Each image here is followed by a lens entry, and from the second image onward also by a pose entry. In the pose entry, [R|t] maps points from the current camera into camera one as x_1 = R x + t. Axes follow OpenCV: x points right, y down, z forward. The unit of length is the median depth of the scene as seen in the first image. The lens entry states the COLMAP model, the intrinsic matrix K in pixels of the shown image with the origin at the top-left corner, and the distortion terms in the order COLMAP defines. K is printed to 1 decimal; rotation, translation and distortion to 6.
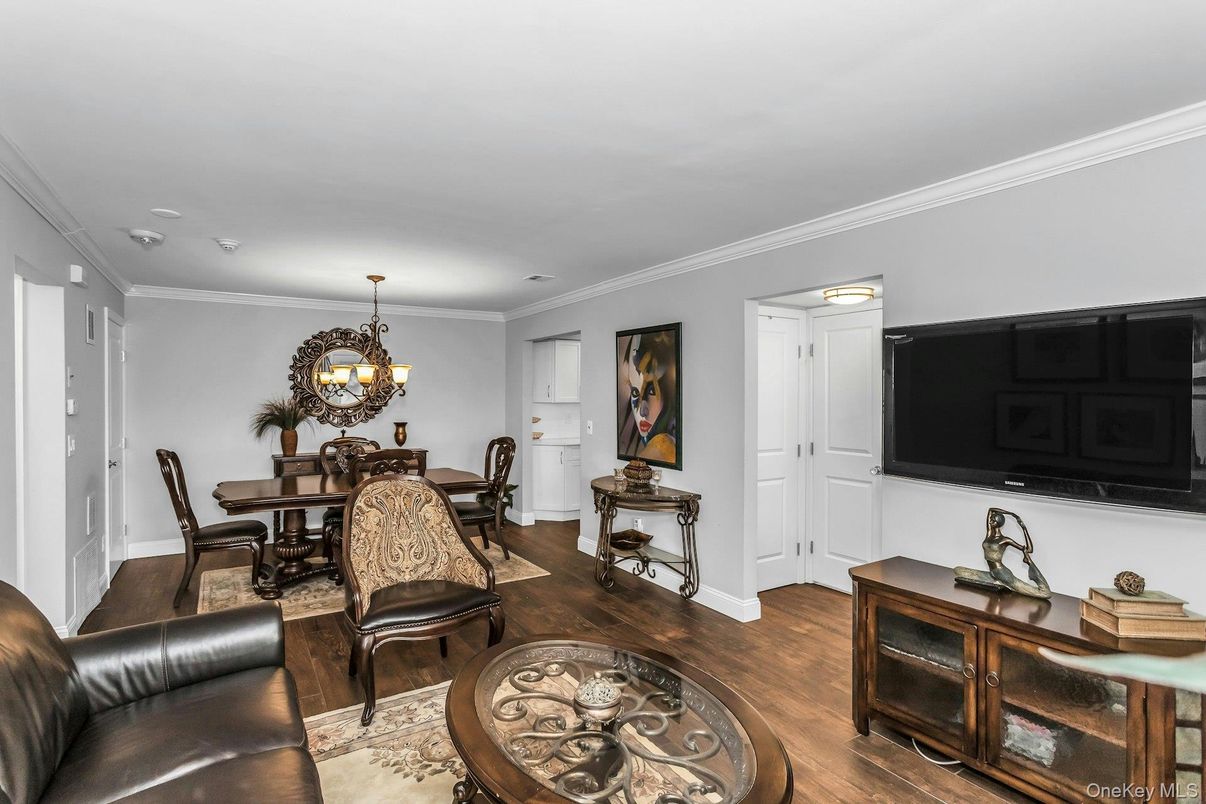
lens RADIAL K [[603.8, 0, 601.2], [0, 603.8, 404.6], [0, 0, 1]] dist [0.002713, 0.000189]
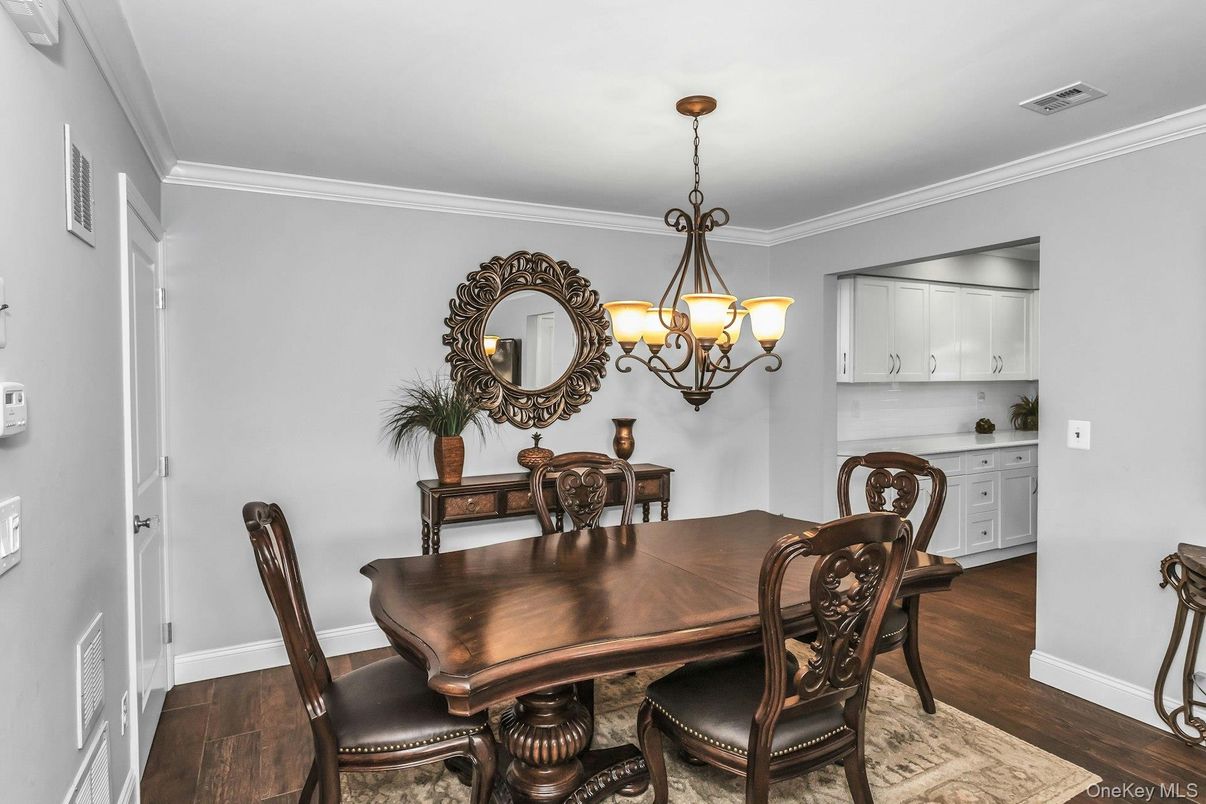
lens RADIAL K [[654.5, 0, 604.2], [0, 654.5, 393.1], [0, 0, 1]] dist [-0.003058, 0.000502]
pose [[0.997545, -0.003639, -0.069931, -0.327714], [0.004653, 0.999886, 0.014340, -0.004333], [0.069870, -0.014630, 0.997449, 0.411765]]
